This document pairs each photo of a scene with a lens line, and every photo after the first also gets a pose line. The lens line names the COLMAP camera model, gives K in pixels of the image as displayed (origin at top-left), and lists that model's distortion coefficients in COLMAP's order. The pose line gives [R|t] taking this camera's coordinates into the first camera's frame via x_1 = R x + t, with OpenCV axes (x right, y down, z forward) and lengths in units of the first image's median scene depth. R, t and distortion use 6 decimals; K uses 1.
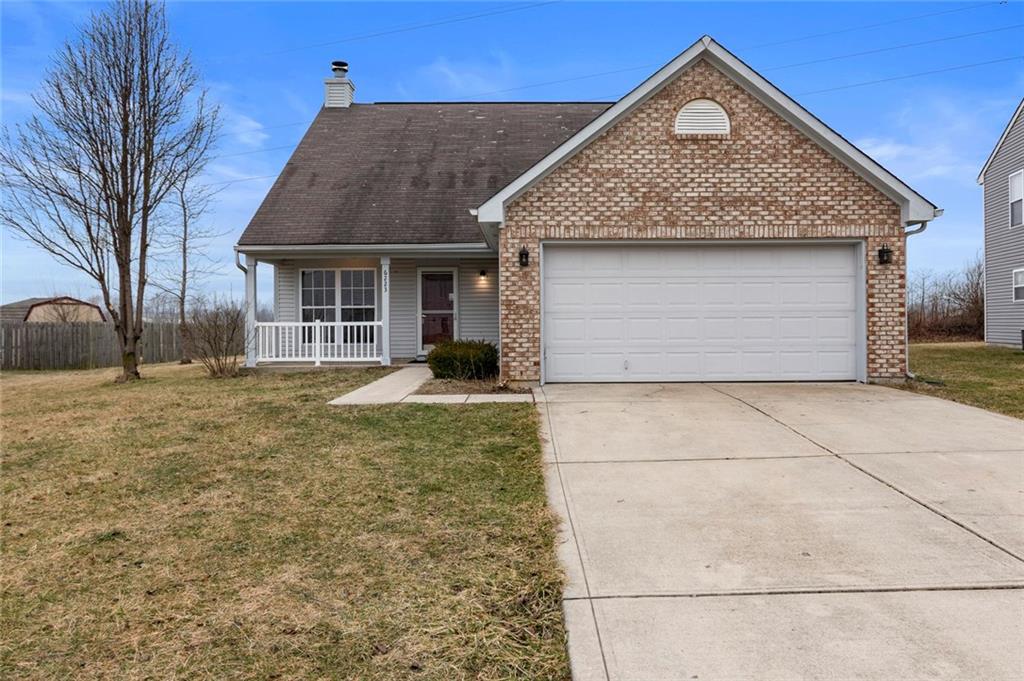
lens RADIAL K [[656.7, 0, 530.2], [0, 656.7, 319.7], [0, 0, 1]] dist [0.004486, -0.000345]
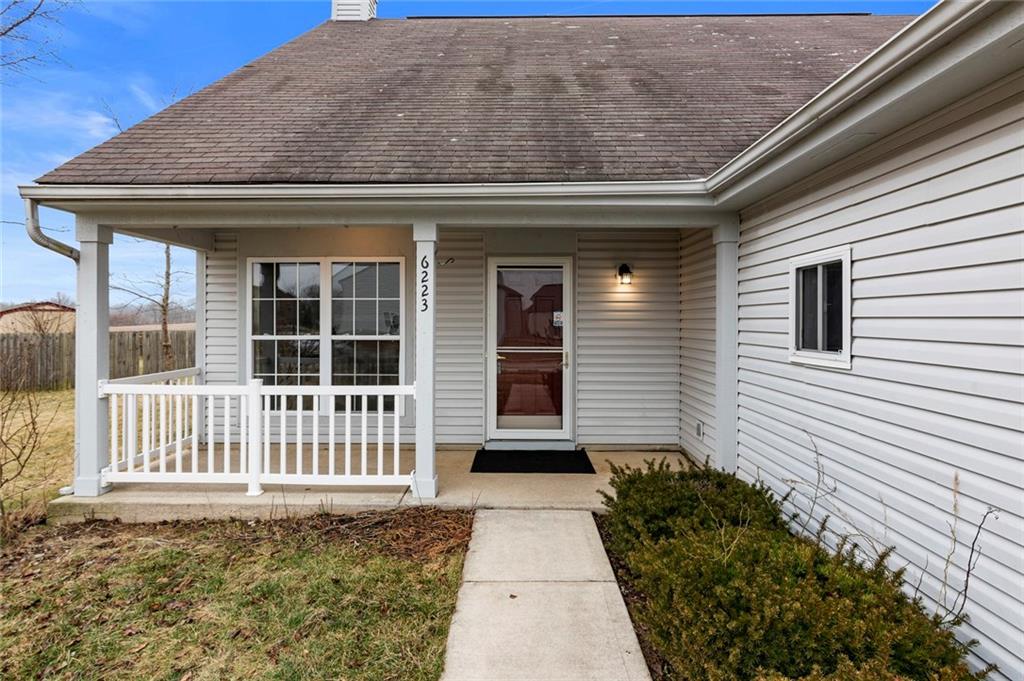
lens RADIAL K [[547.9, 0, 519.3], [0, 547.9, 322.1], [0, 0, 1]] dist [0.005714, 0.004240]
pose [[0.999468, 0.009936, -0.031048, -0.224771], [-0.009856, 0.999948, 0.002733, -0.054762], [0.031074, -0.002426, 0.999514, 0.986551]]
